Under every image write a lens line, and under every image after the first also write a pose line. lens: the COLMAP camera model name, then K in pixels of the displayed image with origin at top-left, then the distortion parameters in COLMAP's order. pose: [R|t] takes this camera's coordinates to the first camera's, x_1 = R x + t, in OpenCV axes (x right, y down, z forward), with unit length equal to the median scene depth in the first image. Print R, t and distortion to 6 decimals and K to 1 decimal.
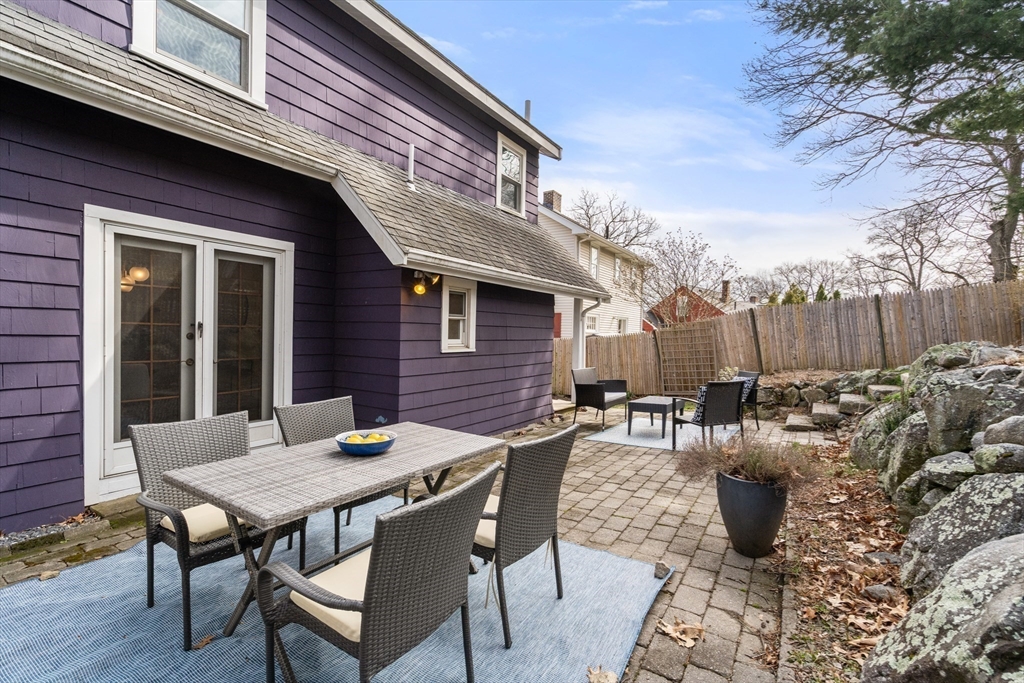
lens RADIAL K [[469.0, 0, 512.5], [0, 469.0, 361.5], [0, 0, 1]] dist [-0.000510, 0.000046]
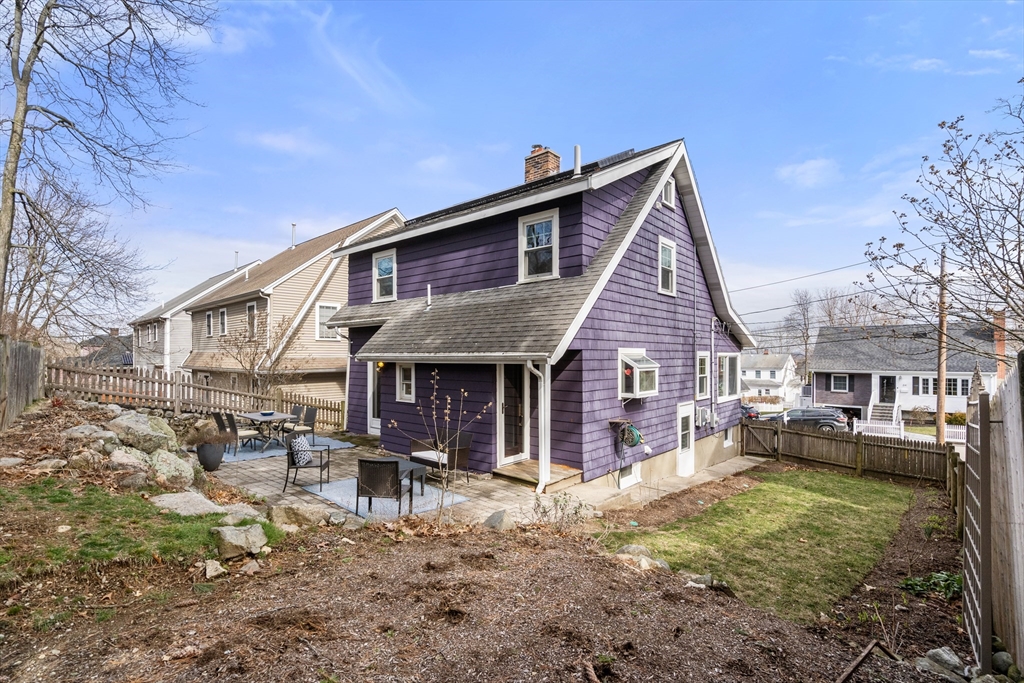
lens RADIAL K [[469.0, 0, 512.5], [0, 469.0, 361.5], [0, 0, 1]] dist [-0.000510, 0.000046]
pose [[-0.155045, -0.002662, -0.987904, 0.906532], [-0.057826, 0.998306, 0.006386, -0.120598], [0.986214, 0.058117, -0.154937, 0.971960]]
